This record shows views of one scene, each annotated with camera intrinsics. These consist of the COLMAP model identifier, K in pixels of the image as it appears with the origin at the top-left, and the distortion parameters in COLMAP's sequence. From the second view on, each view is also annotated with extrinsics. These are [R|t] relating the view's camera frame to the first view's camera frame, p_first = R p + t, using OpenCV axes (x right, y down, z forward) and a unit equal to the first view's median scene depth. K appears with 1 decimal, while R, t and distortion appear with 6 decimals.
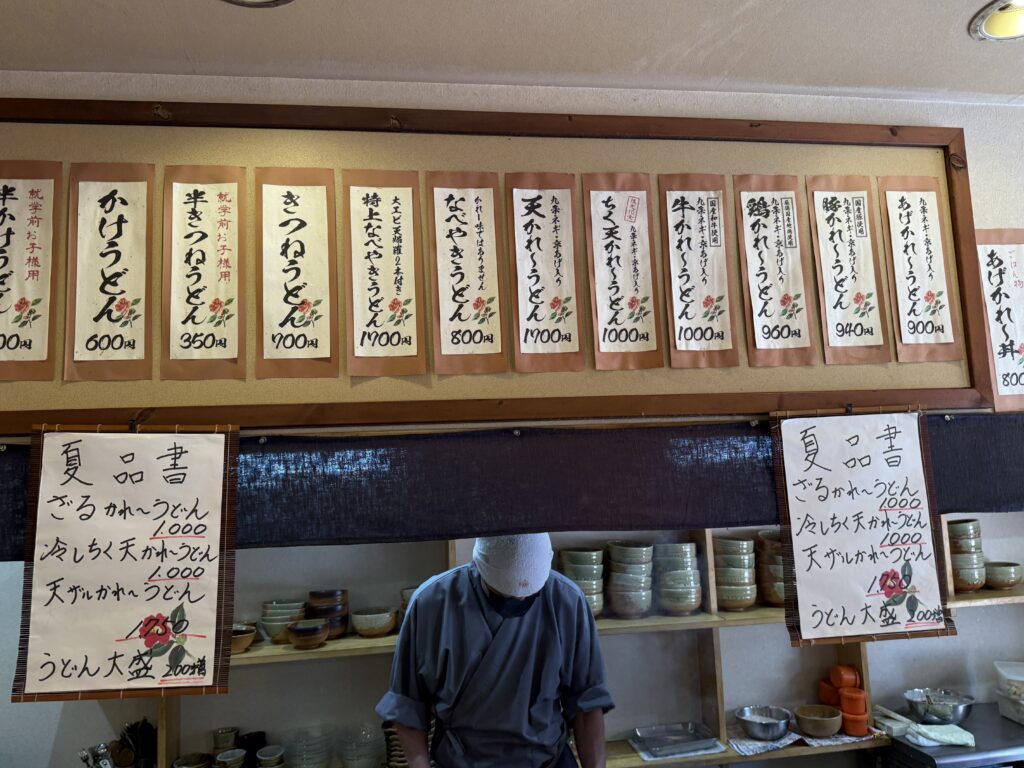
lens RADIAL K [[750.3, 0, 510.5], [0, 750.3, 387.3], [0, 0, 1]] dist [0.007470, -0.001038]
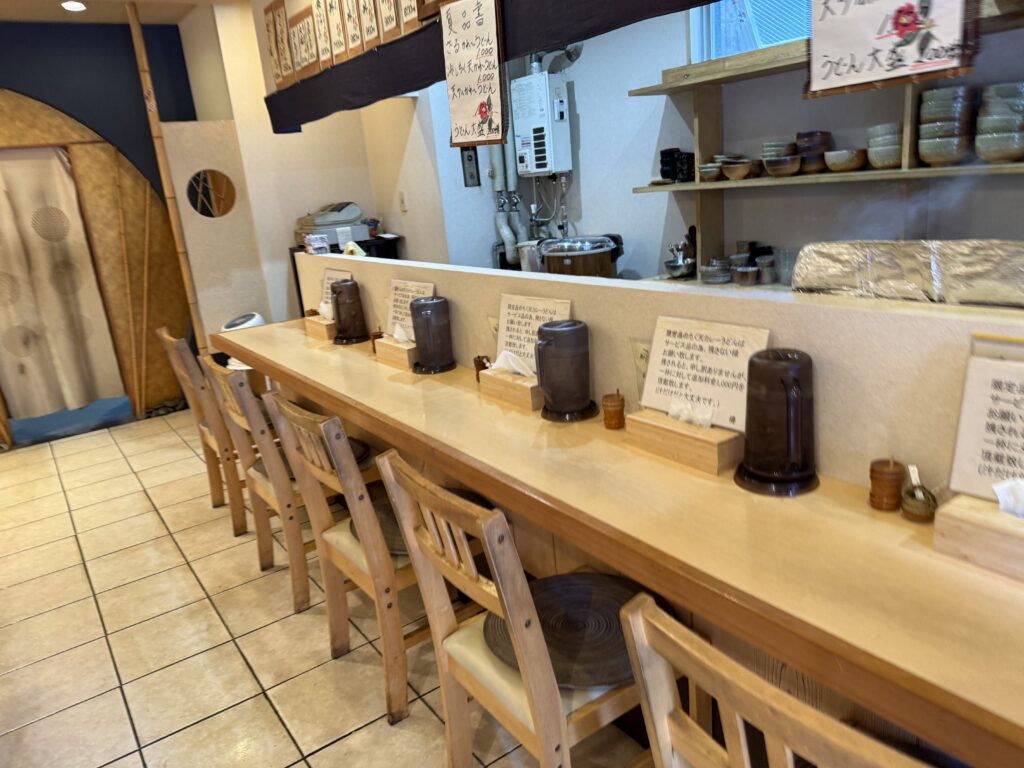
lens RADIAL K [[735.6, 0, 510.7], [0, 735.6, 382.2], [0, 0, 1]] dist [-0.001095, -0.012499]
pose [[0.462495, 0.245987, -0.851815, 1.270699], [0.182549, 0.913739, 0.362984, 0.280444], [0.867626, -0.323376, 0.377695, 0.131256]]
